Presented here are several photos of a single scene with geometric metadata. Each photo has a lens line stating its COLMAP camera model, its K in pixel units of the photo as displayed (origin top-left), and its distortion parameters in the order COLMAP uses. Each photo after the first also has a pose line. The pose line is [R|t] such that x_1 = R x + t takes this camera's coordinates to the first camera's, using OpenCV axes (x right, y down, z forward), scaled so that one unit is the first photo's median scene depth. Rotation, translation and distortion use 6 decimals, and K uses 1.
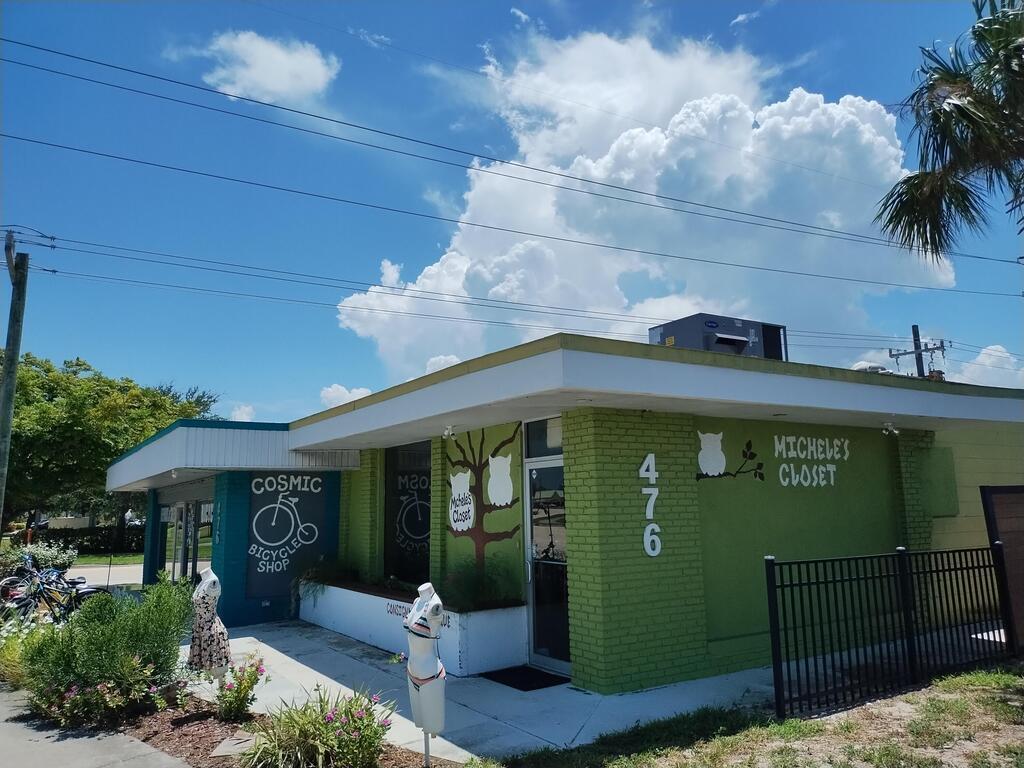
lens RADIAL K [[754.7, 0, 531.7], [0, 754.7, 364.2], [0, 0, 1]] dist [0.058299, -0.000927]
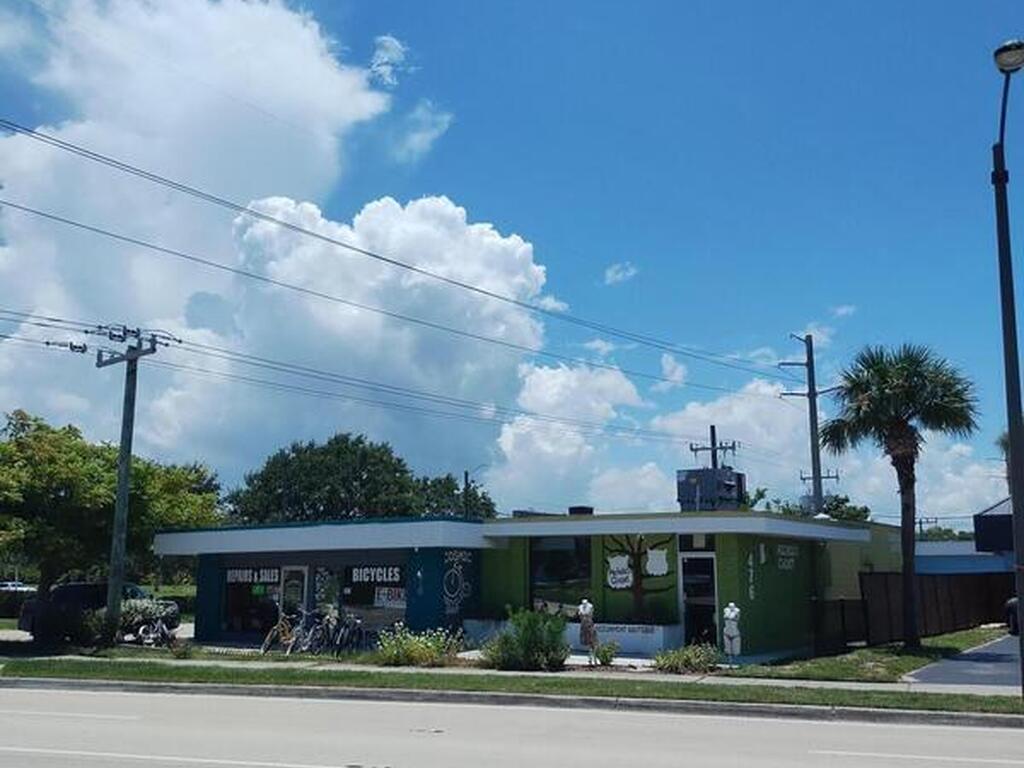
lens RADIAL K [[1011.7, 0, 524.9], [0, 1011.7, 387.6], [0, 0, 1]] dist [0.130196, -0.270901]
pose [[0.925163, 0.092095, 0.368227, -1.284759], [-0.090991, 0.995643, -0.020403, -0.197258], [-0.368501, -0.014629, 0.929512, -1.228042]]
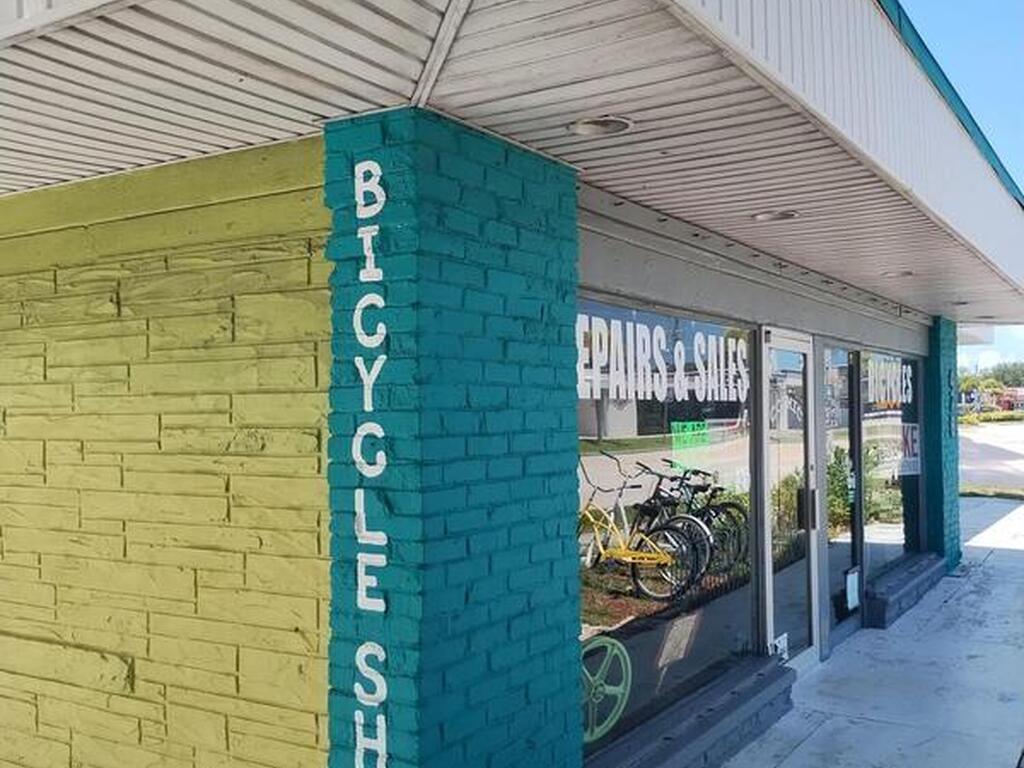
lens RADIAL K [[1011.7, 0, 524.9], [0, 1011.7, 387.6], [0, 0, 1]] dist [0.130196, -0.270901]
pose [[-0.420025, 0.049647, 0.906154, -1.284586], [-0.147455, 0.981500, -0.122124, 0.442122], [-0.895453, -0.184912, -0.404934, 2.087814]]
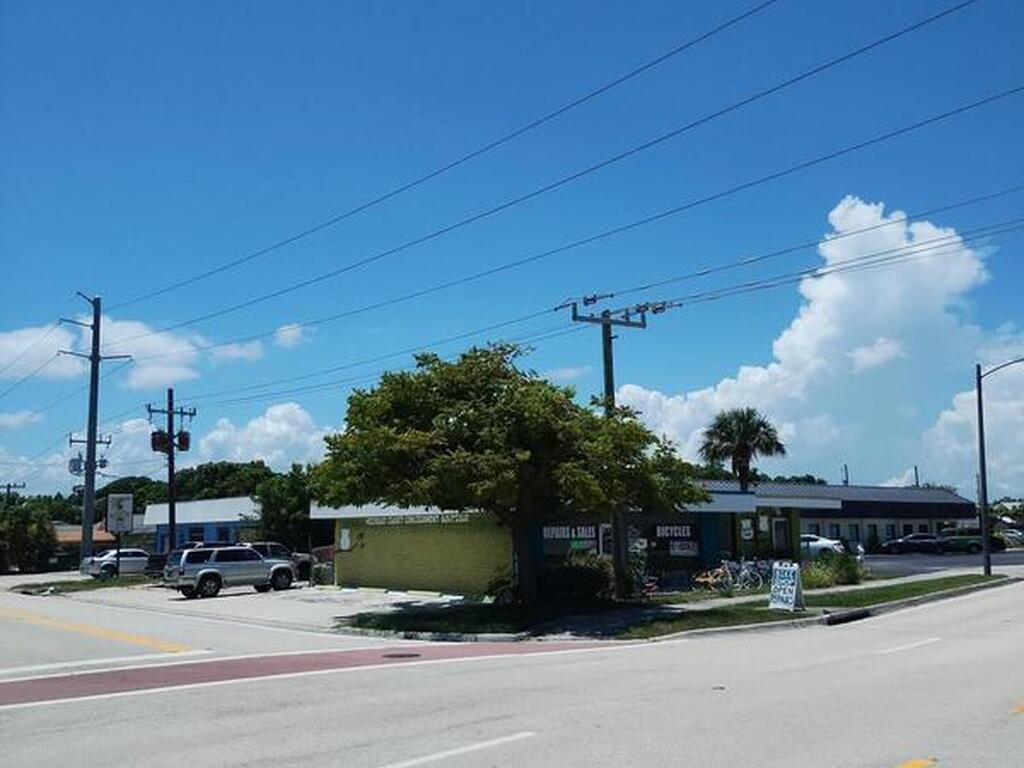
lens RADIAL K [[1011.7, 0, 524.9], [0, 1011.7, 387.6], [0, 0, 1]] dist [0.130196, -0.270901]
pose [[-0.092226, 0.165851, 0.981829, -4.126087], [-0.169174, 0.969086, -0.179590, 0.519719], [-0.981262, -0.182662, -0.061317, 2.255655]]
